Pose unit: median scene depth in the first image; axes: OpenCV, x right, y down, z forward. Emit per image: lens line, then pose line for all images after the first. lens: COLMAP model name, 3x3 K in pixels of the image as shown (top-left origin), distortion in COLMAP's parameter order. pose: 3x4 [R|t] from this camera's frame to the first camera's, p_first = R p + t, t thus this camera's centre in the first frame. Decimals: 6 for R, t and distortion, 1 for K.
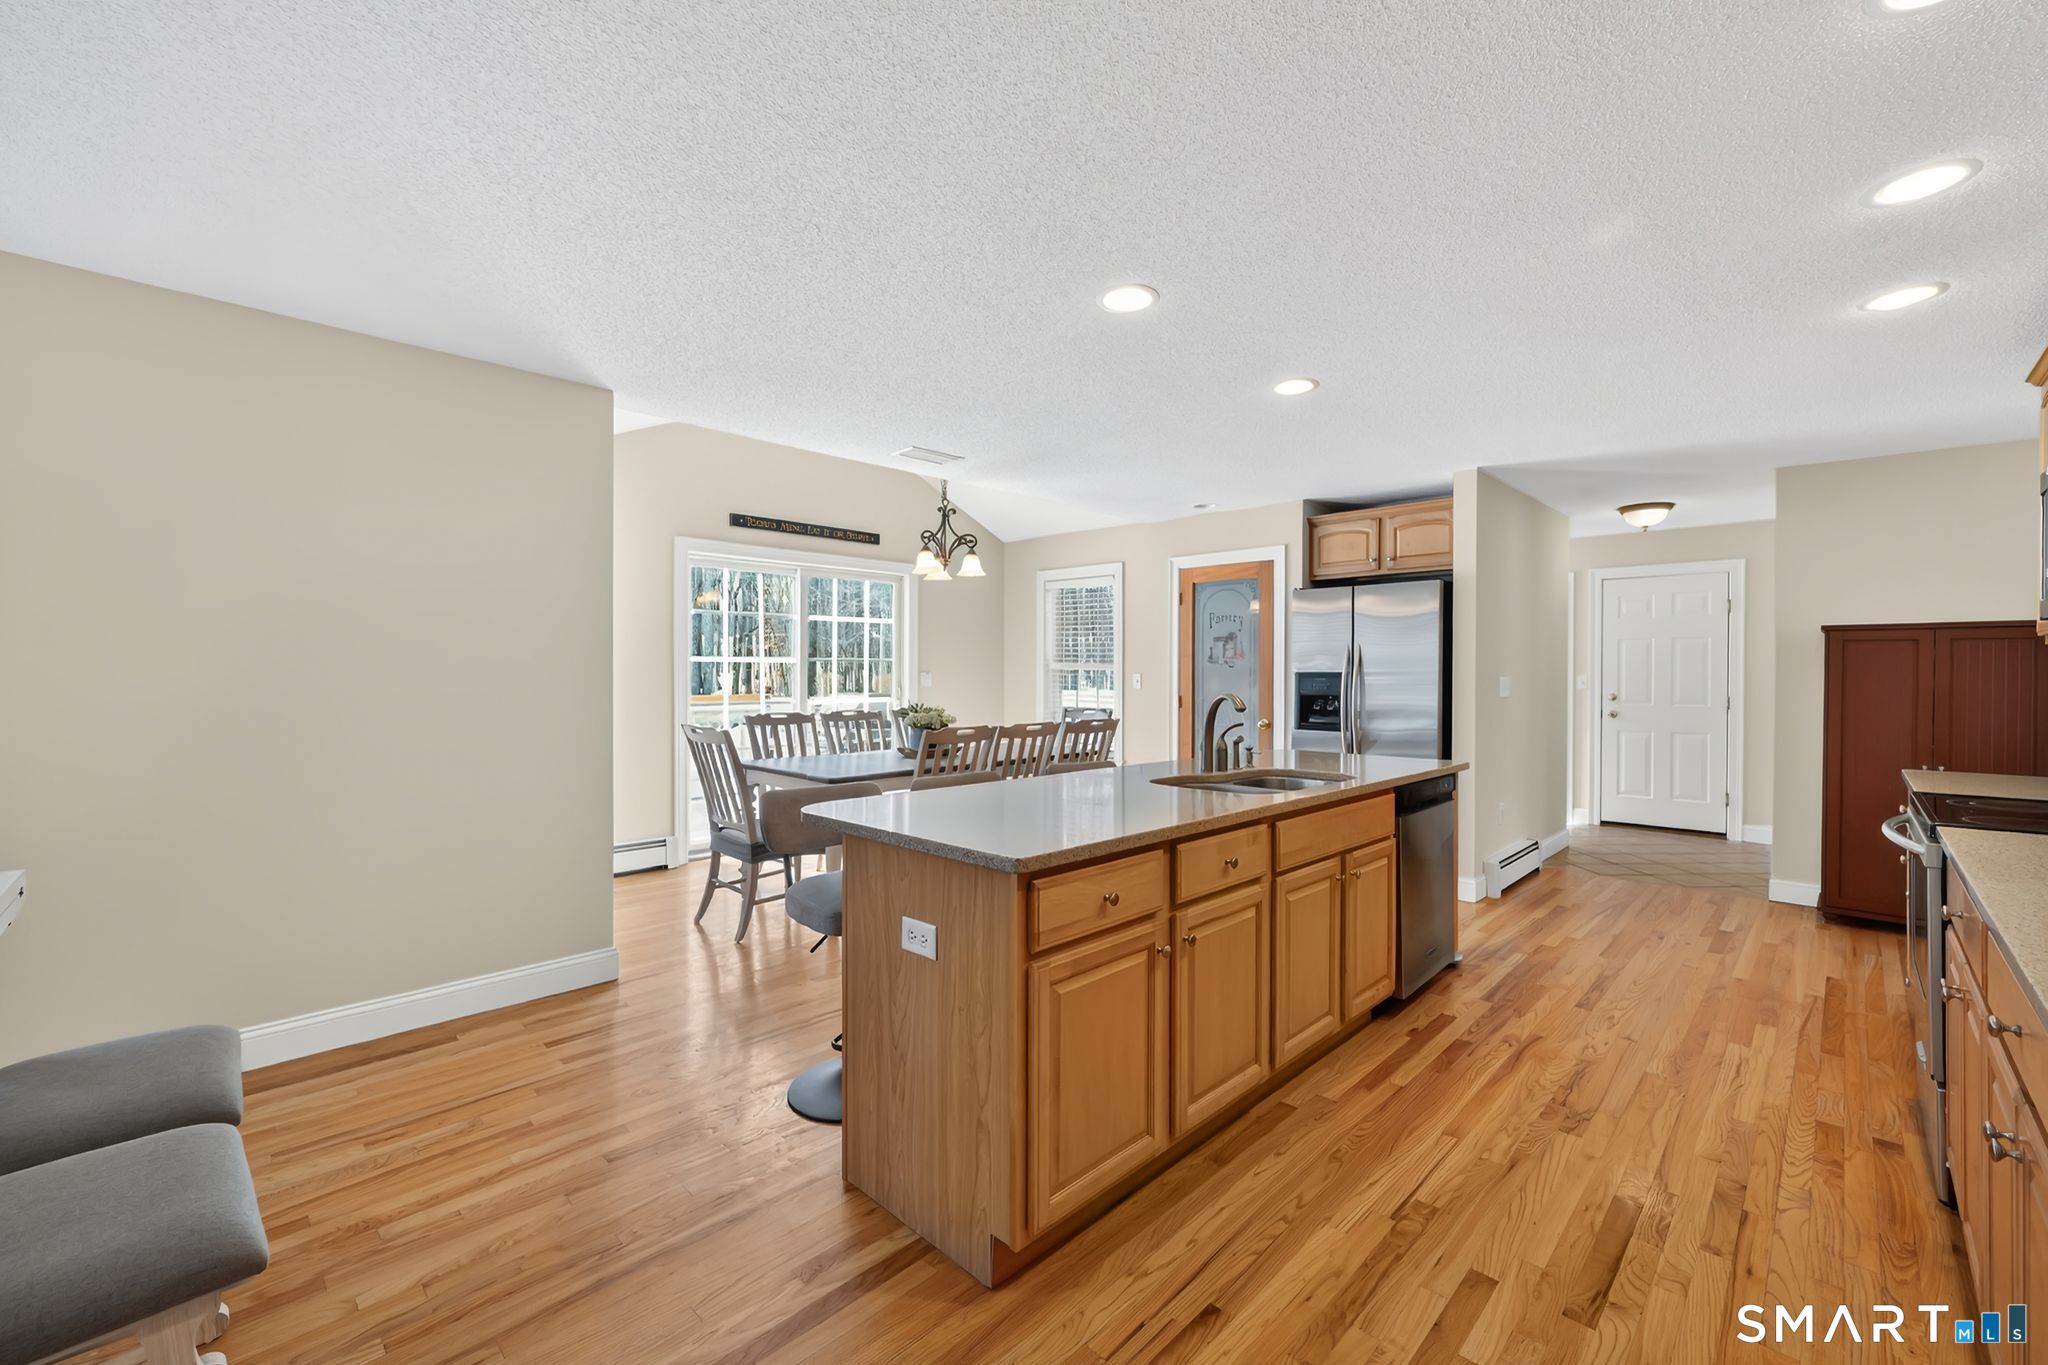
lens RADIAL K [[845.3, 0, 1025.5], [0, 845.3, 675.1], [0, 0, 1]] dist [0.001330, -0.000383]
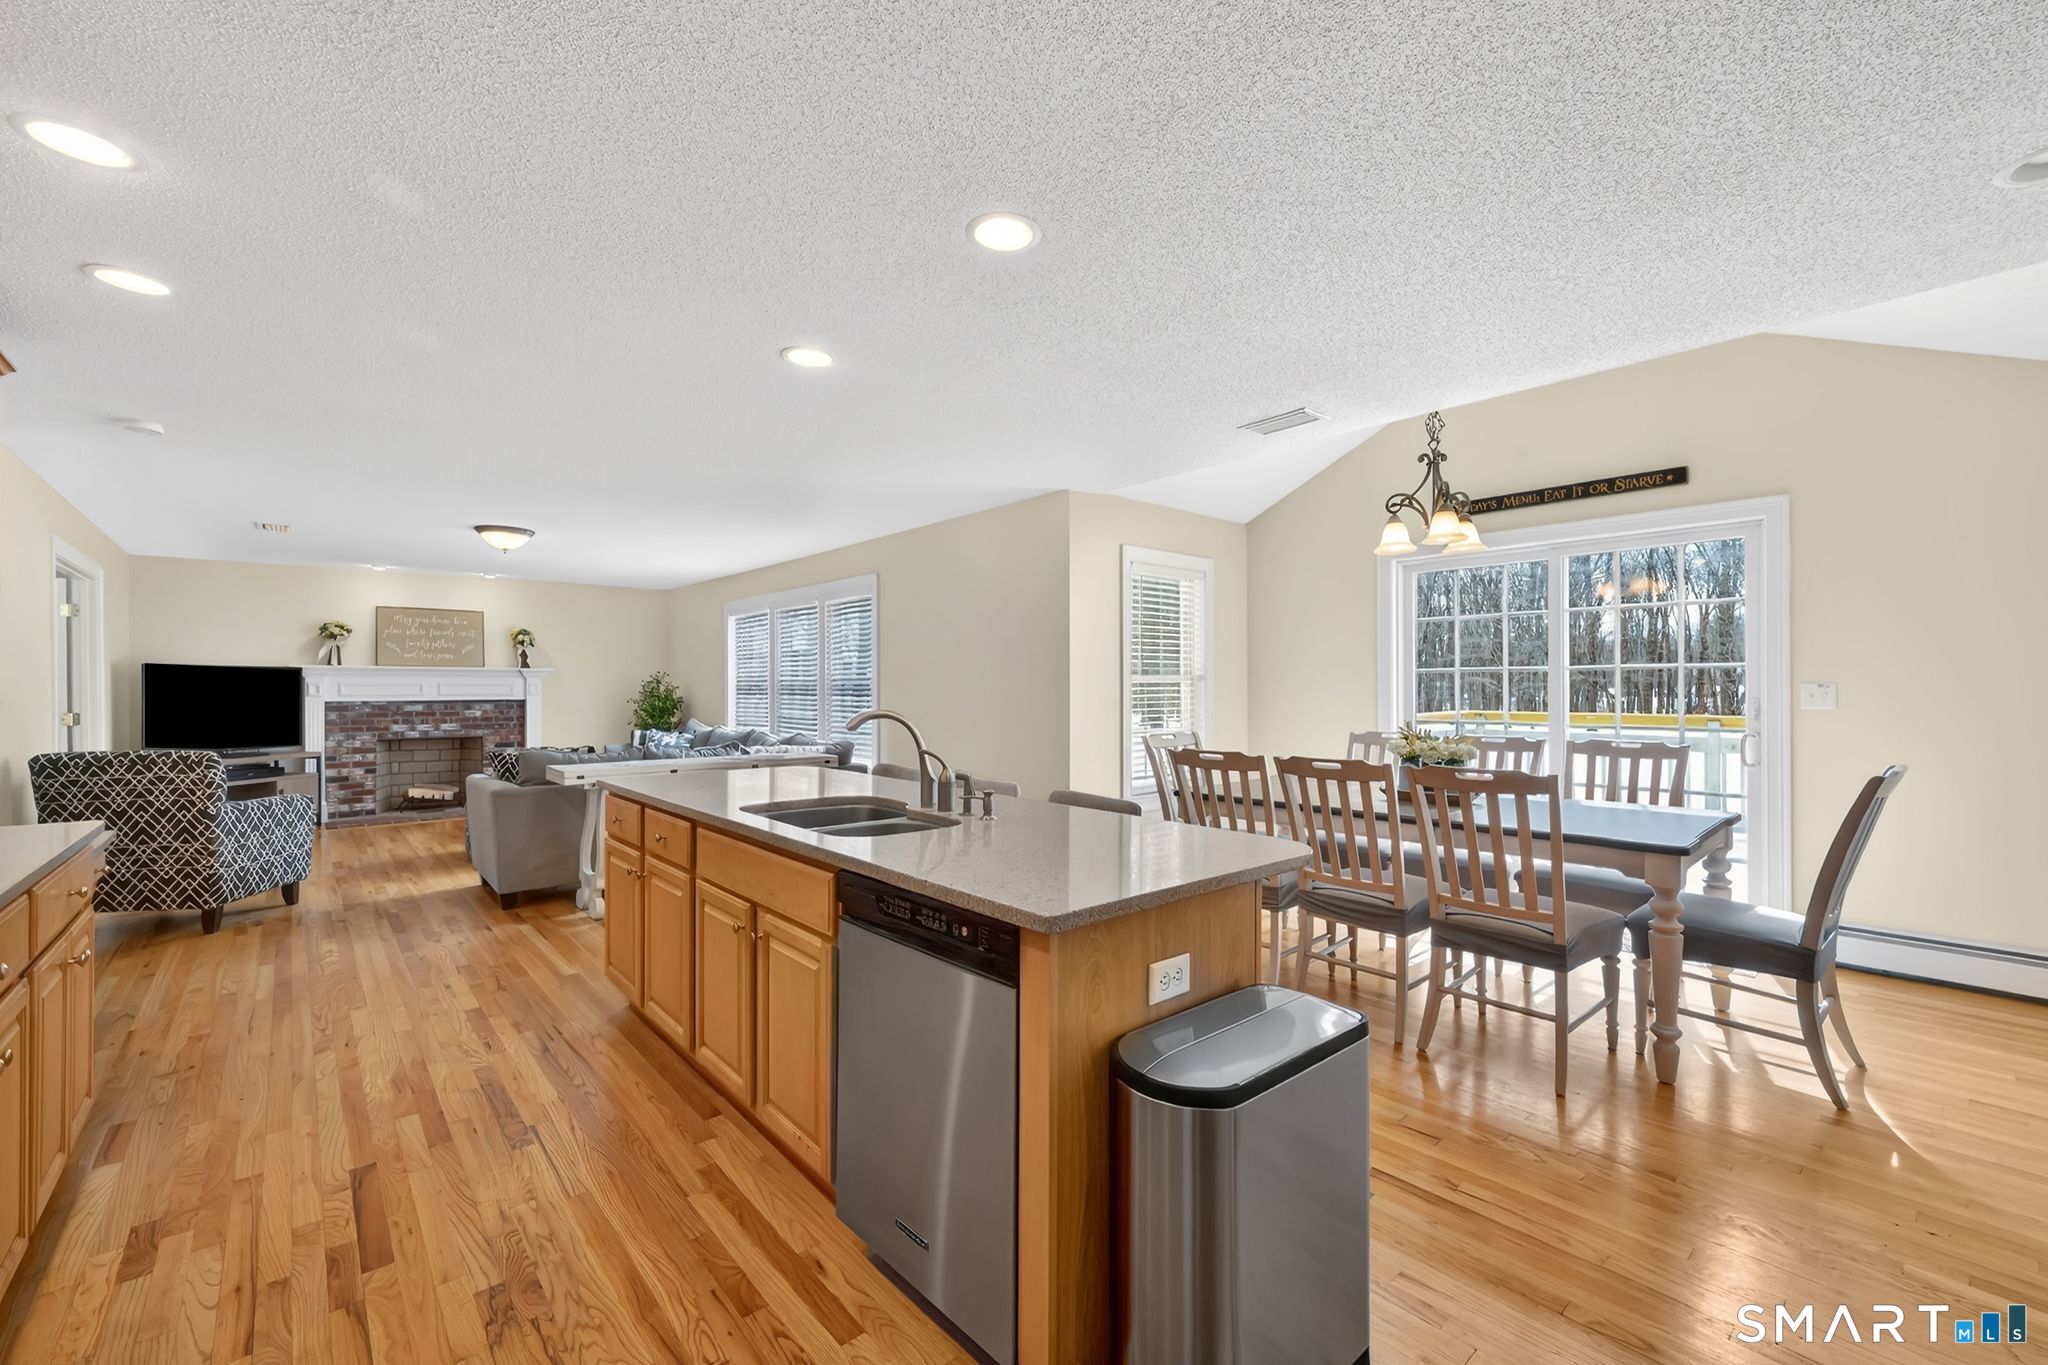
lens RADIAL K [[845.3, 0, 1027.5], [0, 845.3, 677.6], [0, 0, 1]] dist [0.001330, -0.000383]
pose [[-0.080855, -0.009180, -0.996684, 0.623263], [-0.000414, 0.999958, -0.009176, -0.002549], [0.996726, -0.000330, -0.080855, 0.702720]]
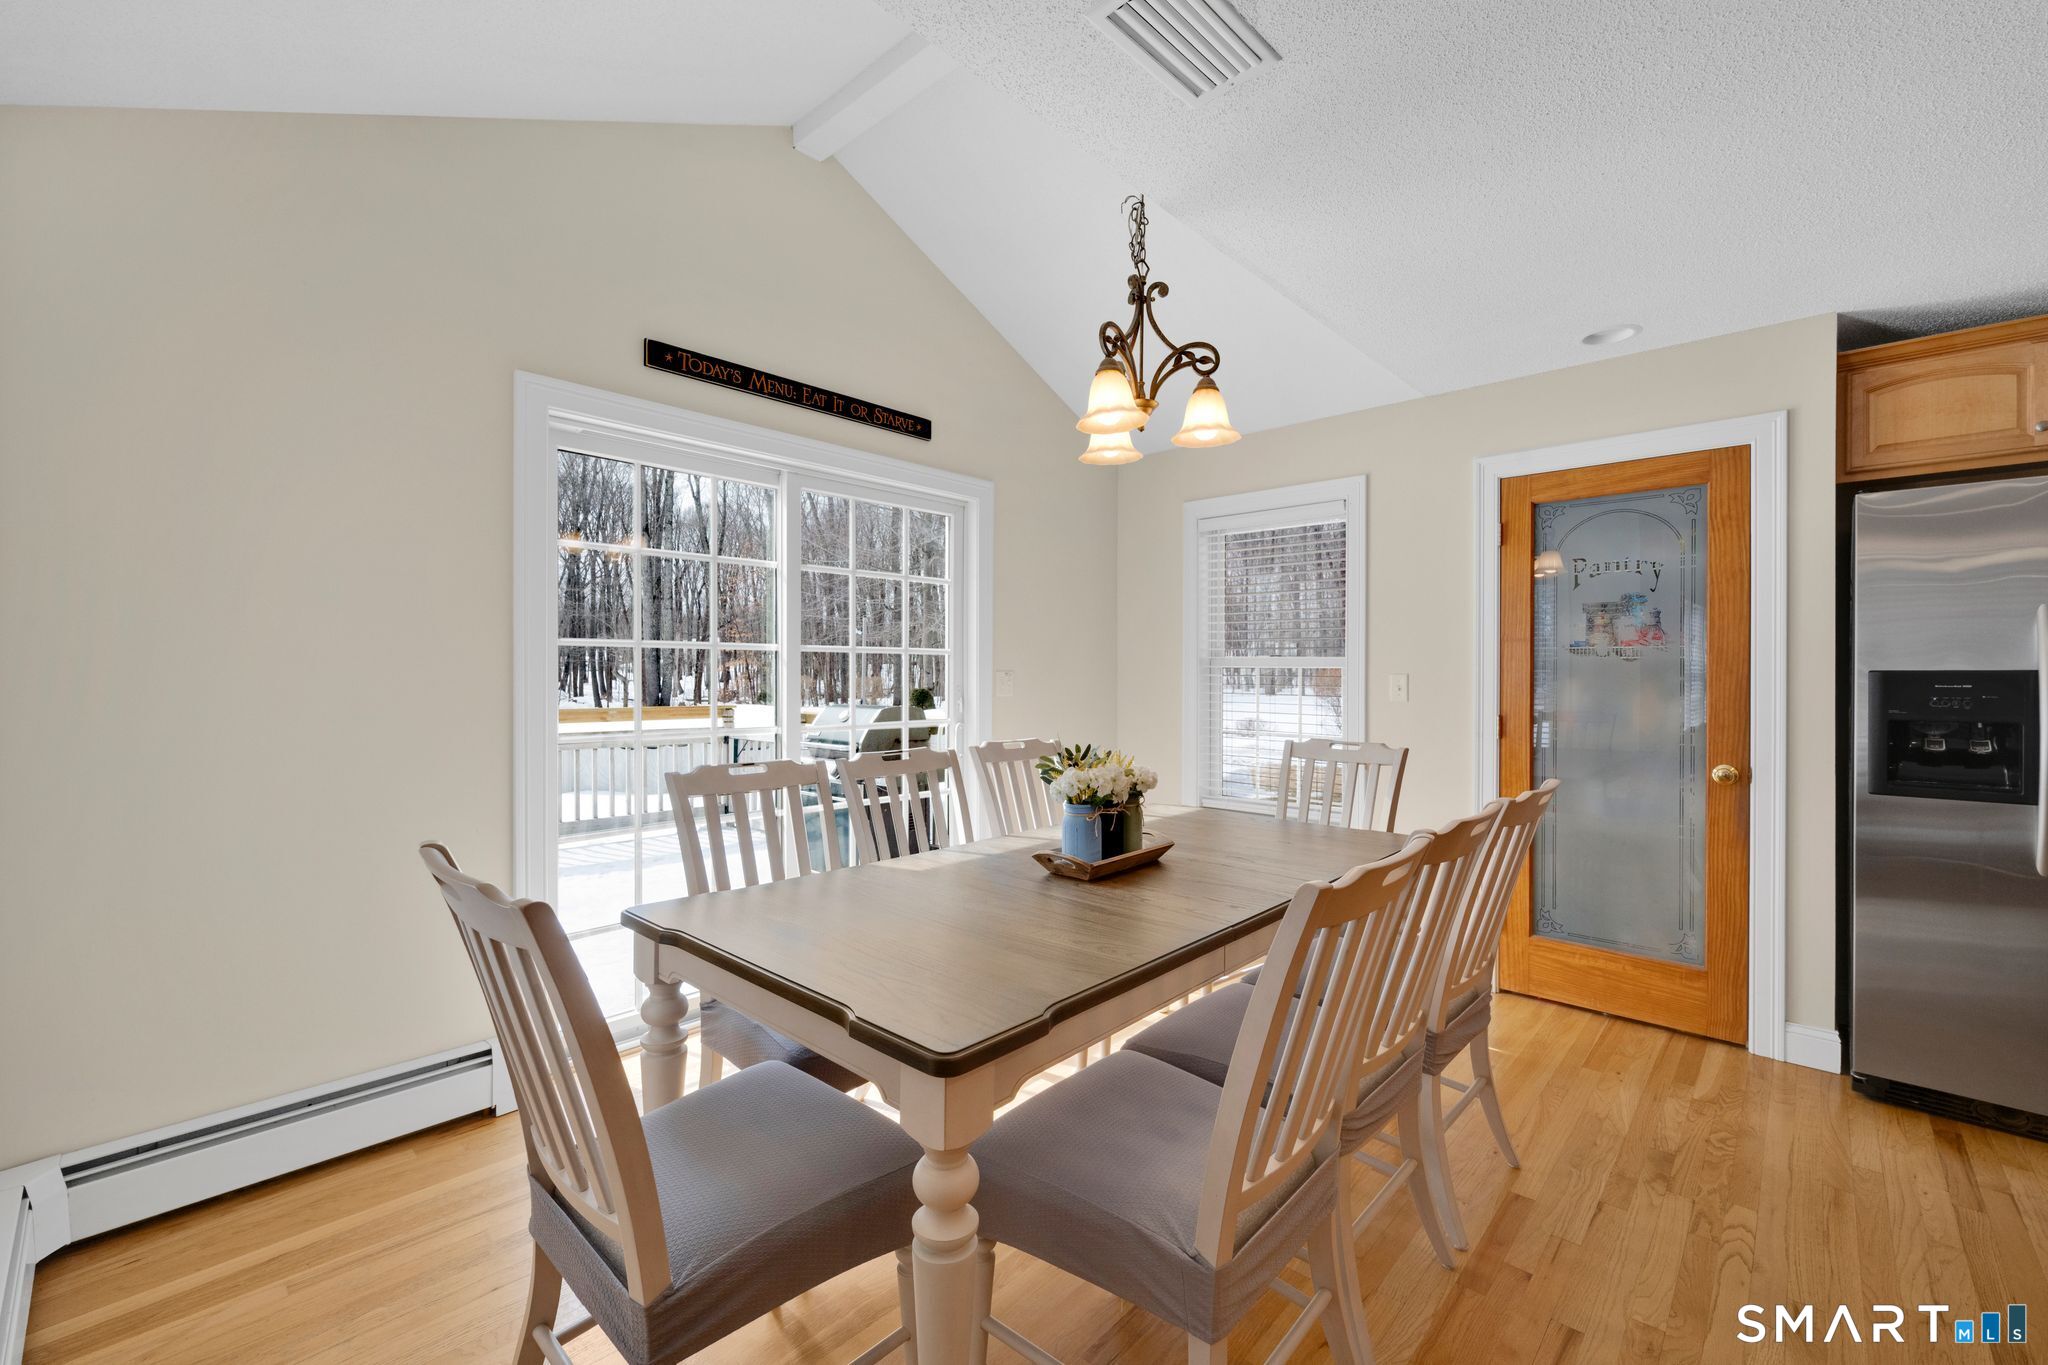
lens RADIAL K [[845.3, 0, 1006.4], [0, 845.3, 682.2], [0, 0, 1]] dist [0.001330, -0.000383]
pose [[0.999923, 0.000272, 0.012389, -0.164219], [-0.000371, 0.999968, 0.008007, -0.000928], [-0.012386, -0.008011, 0.999891, 0.564977]]
